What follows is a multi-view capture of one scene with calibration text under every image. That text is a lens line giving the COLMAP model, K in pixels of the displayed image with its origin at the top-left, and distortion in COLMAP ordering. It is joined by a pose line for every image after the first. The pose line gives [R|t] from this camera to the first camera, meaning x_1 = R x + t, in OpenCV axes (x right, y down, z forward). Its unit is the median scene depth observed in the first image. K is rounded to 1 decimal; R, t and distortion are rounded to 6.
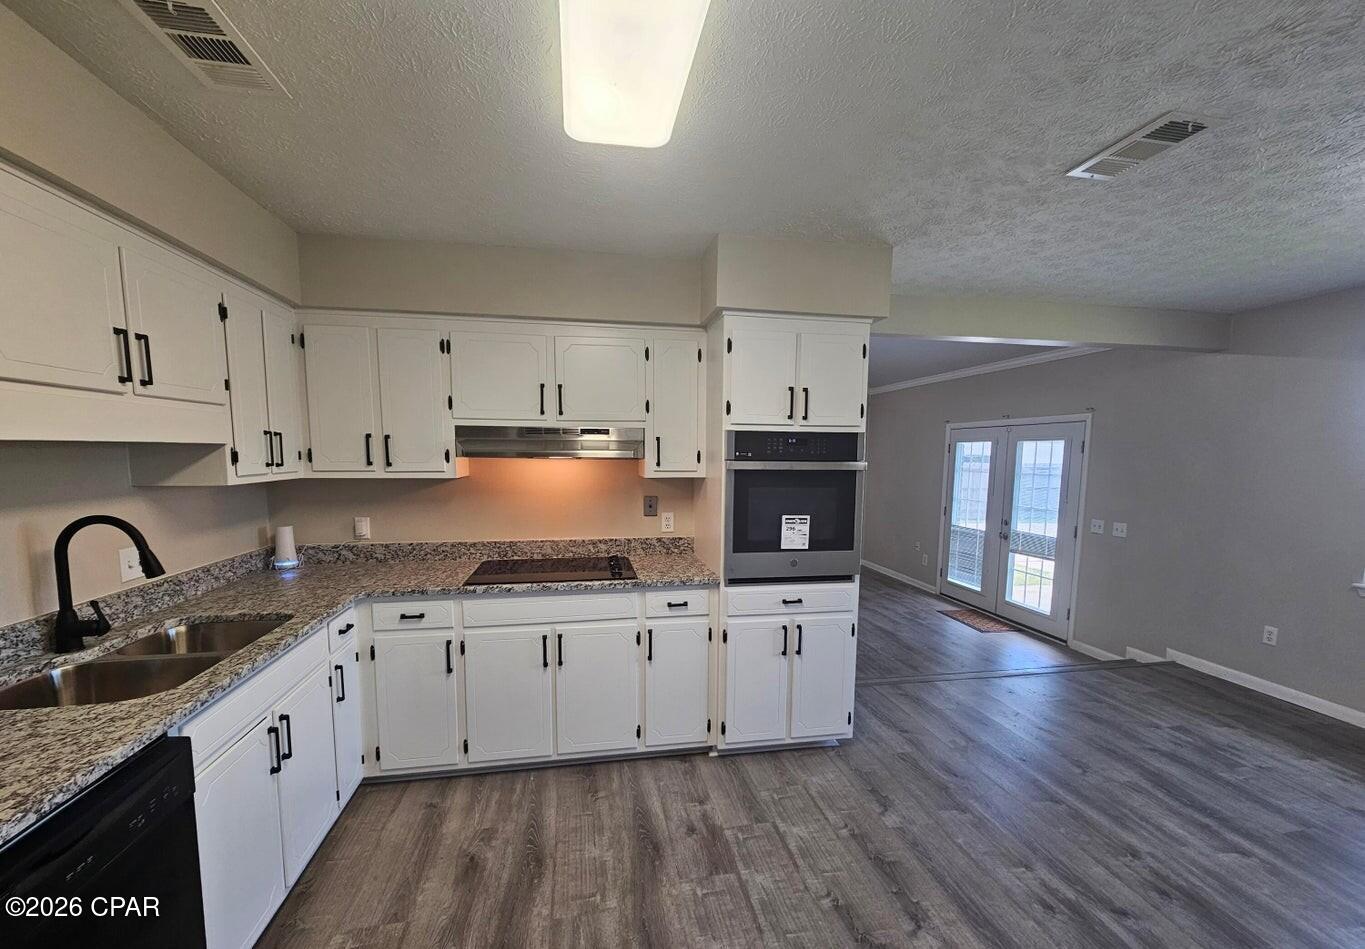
lens RADIAL K [[559.6, 0, 678.8], [0, 559.6, 511.0], [0, 0, 1]] dist [0.000650, -0.000052]
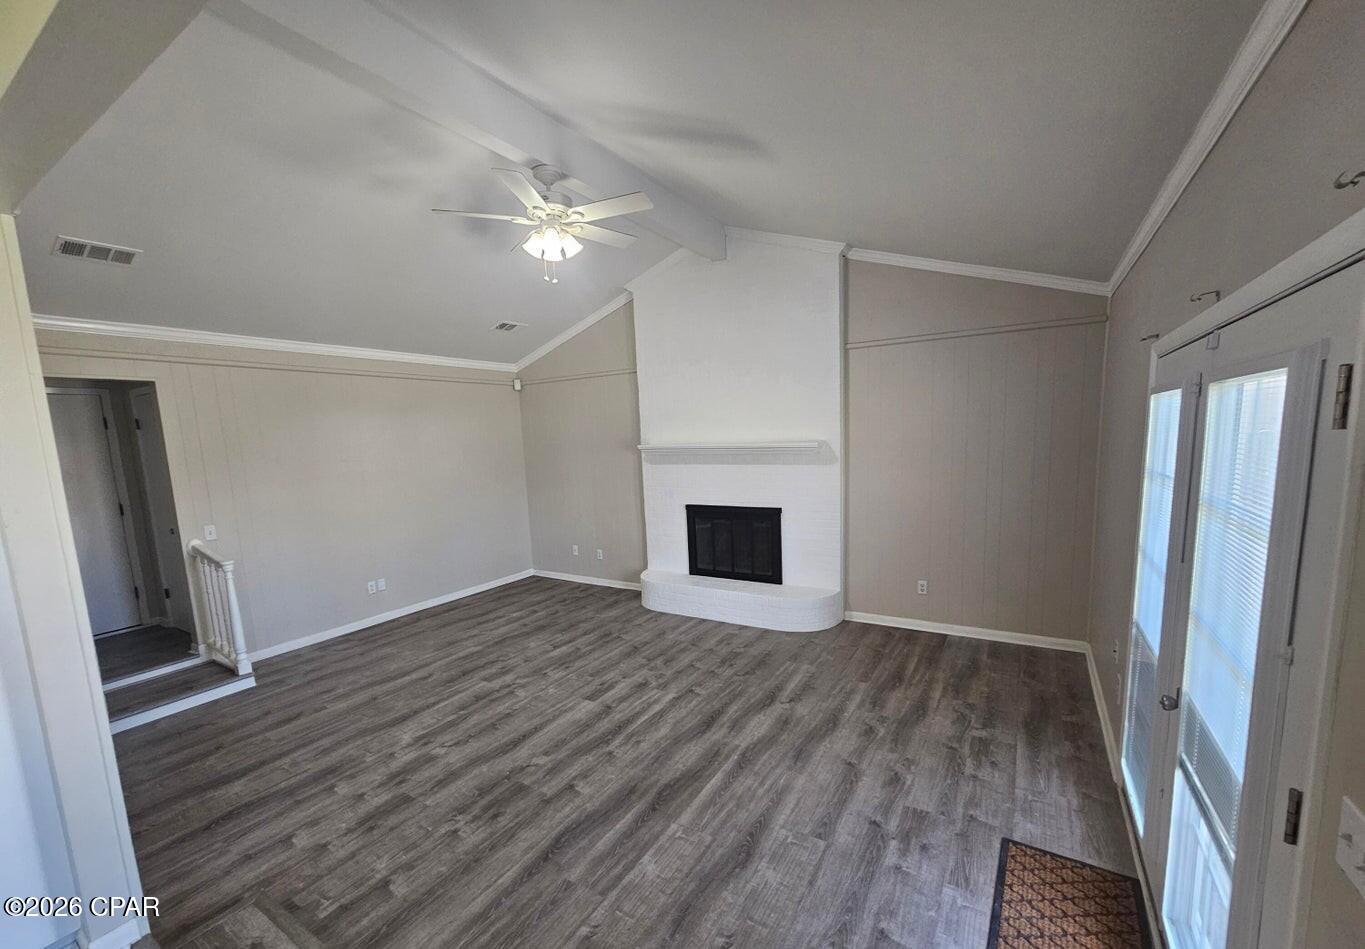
lens RADIAL K [[559.6, 0, 678.8], [0, 559.6, 511.0], [0, 0, 1]] dist [0.000650, -0.000052]
pose [[0.739385, 0.054816, -0.671047, 1.248141], [-0.025115, 0.998232, 0.053871, -0.147073], [0.672814, -0.022978, 0.739455, 1.295787]]
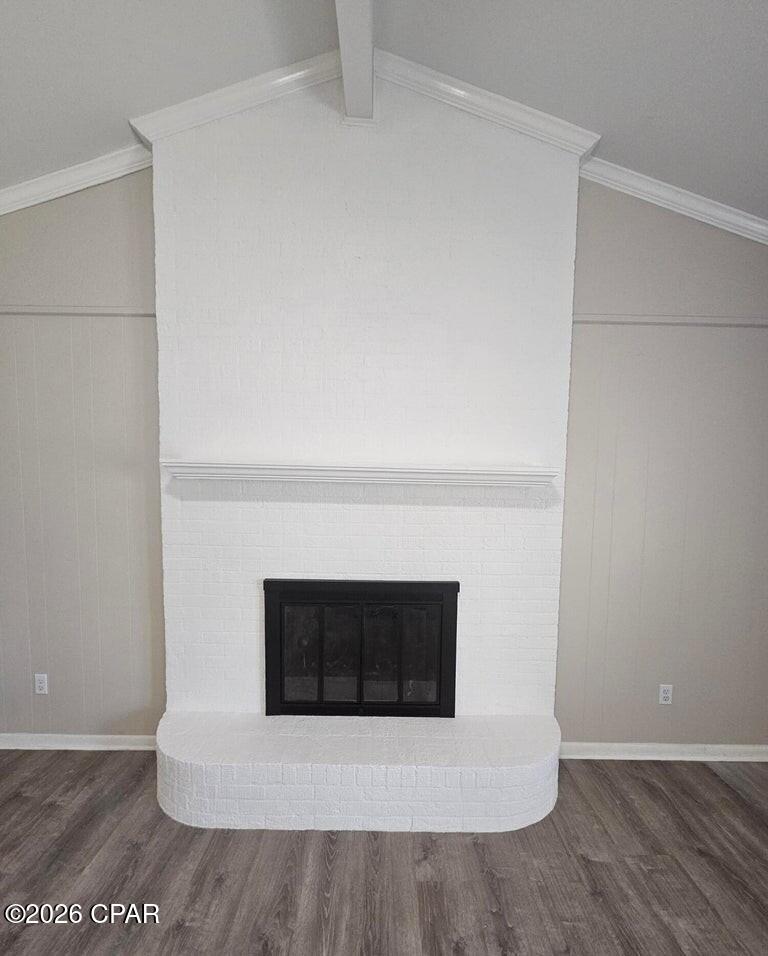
lens RADIAL K [[417.0, 0, 383.1], [0, 417.0, 503.6], [0, 0, 1]] dist [-0.007869, 0.000169]
pose [[0.983978, 0.022794, -0.176825, 0.187500], [-0.029647, 0.998904, -0.036206, -0.183569], [0.175806, 0.040869, 0.983576, 2.142425]]
